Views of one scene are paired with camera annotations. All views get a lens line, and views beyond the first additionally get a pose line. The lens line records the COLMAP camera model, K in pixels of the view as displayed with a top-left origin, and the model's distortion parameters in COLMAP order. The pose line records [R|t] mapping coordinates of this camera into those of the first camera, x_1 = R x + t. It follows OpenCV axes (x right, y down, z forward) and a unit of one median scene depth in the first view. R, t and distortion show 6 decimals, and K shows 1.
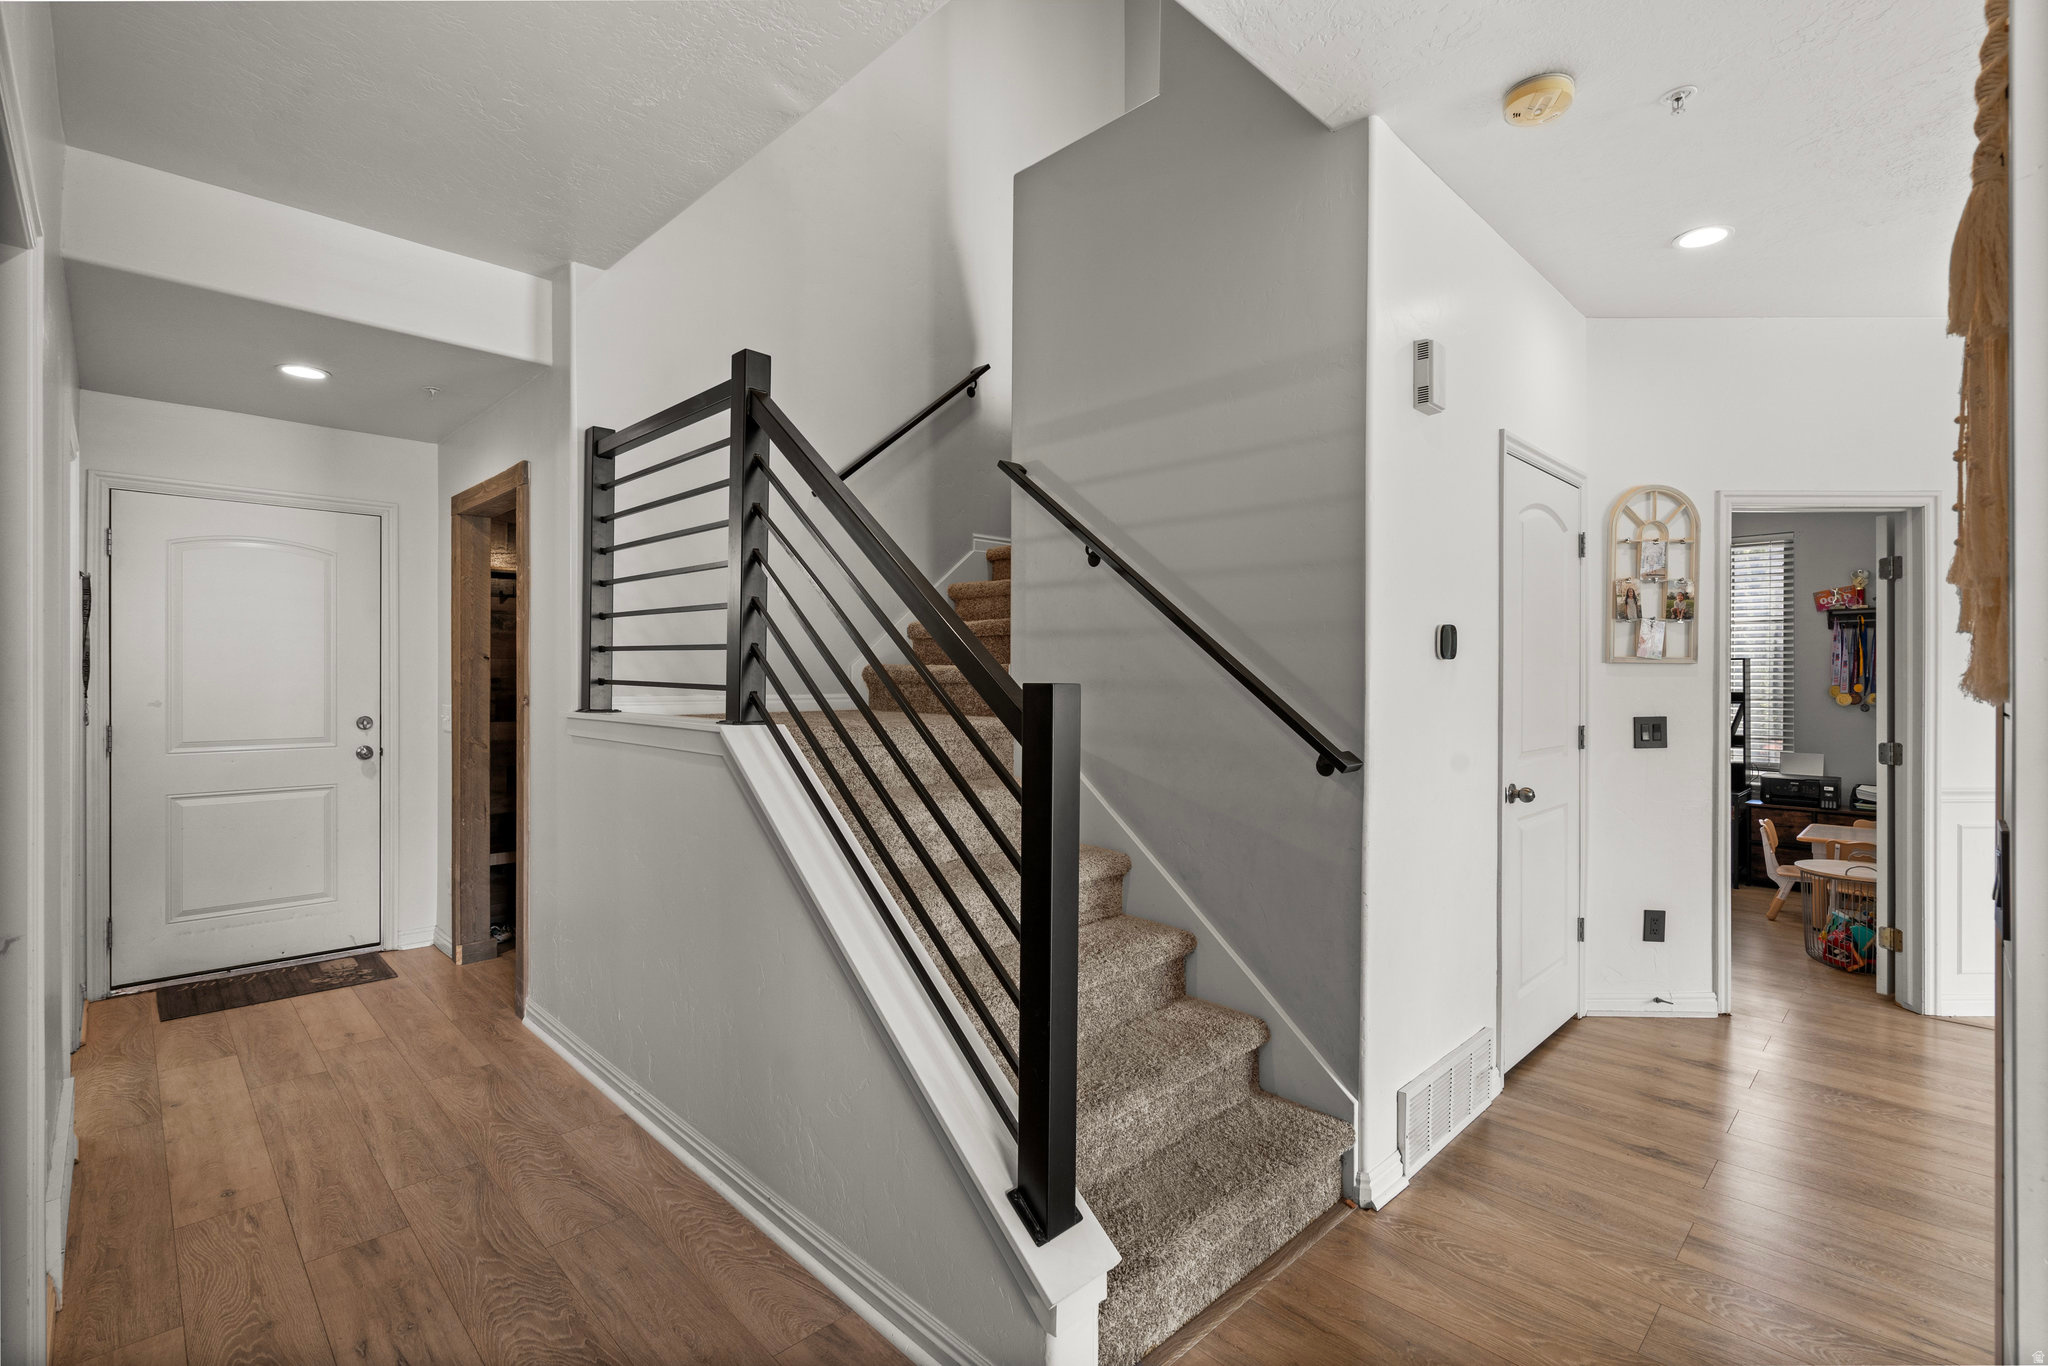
lens RADIAL K [[928.2, 0, 1024.0], [0, 928.2, 683.0], [0, 0, 1]] dist [-0.009311, 0.000282]
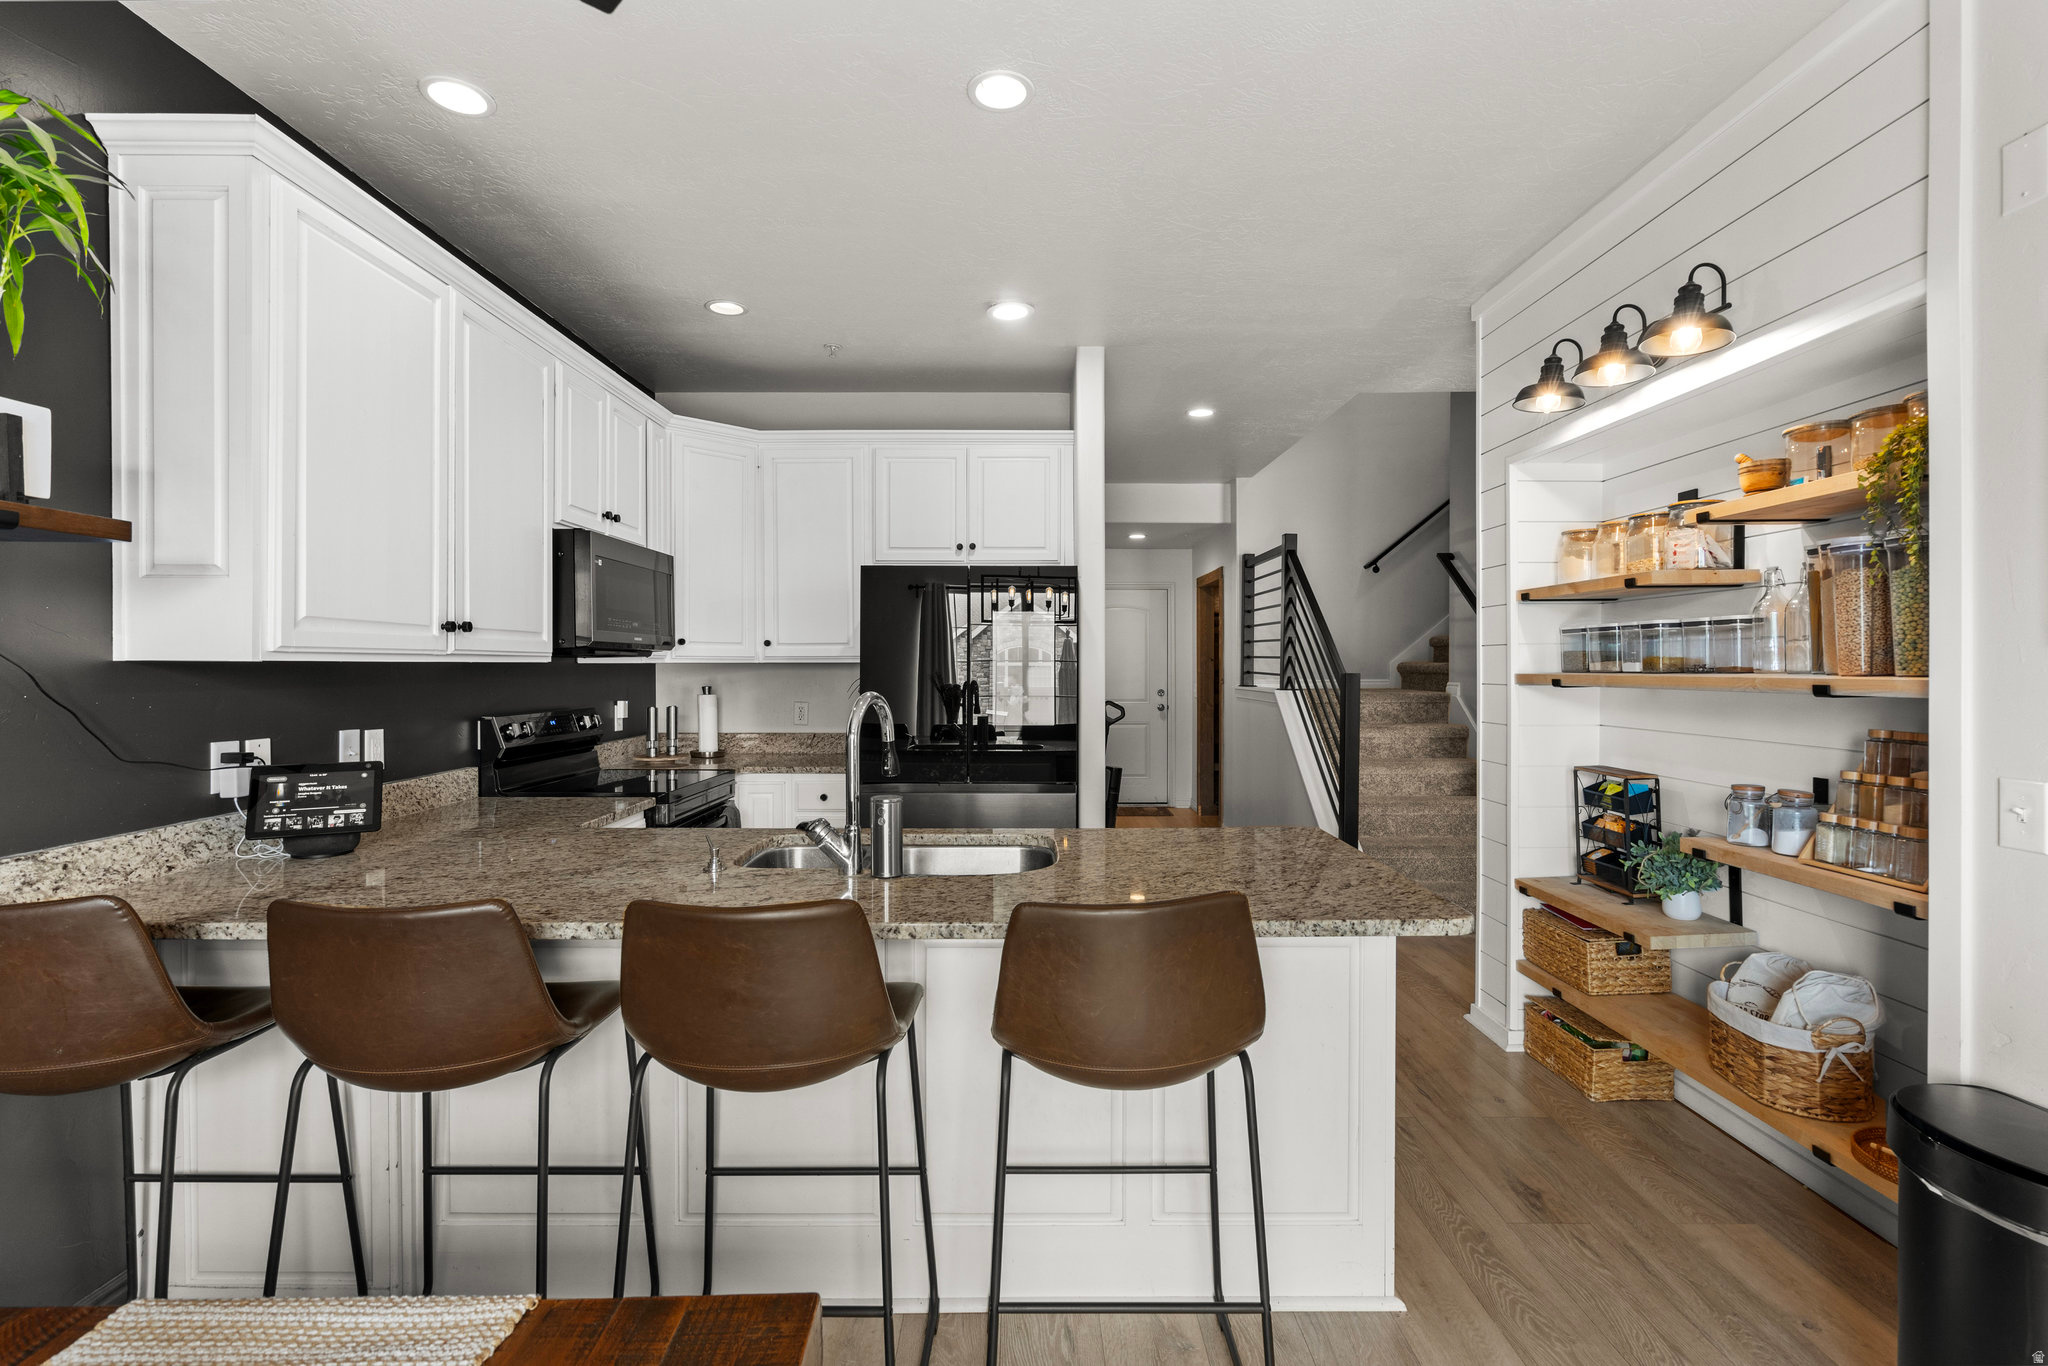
lens RADIAL K [[928.2, 0, 1024.0], [0, 928.2, 683.0], [0, 0, 1]] dist [-0.009311, 0.000282]
pose [[0.711017, 0.006036, -0.703149, 0.679410], [0.003173, 0.999925, 0.011792, -0.003824], [0.703167, -0.010615, 0.710945, -0.887641]]
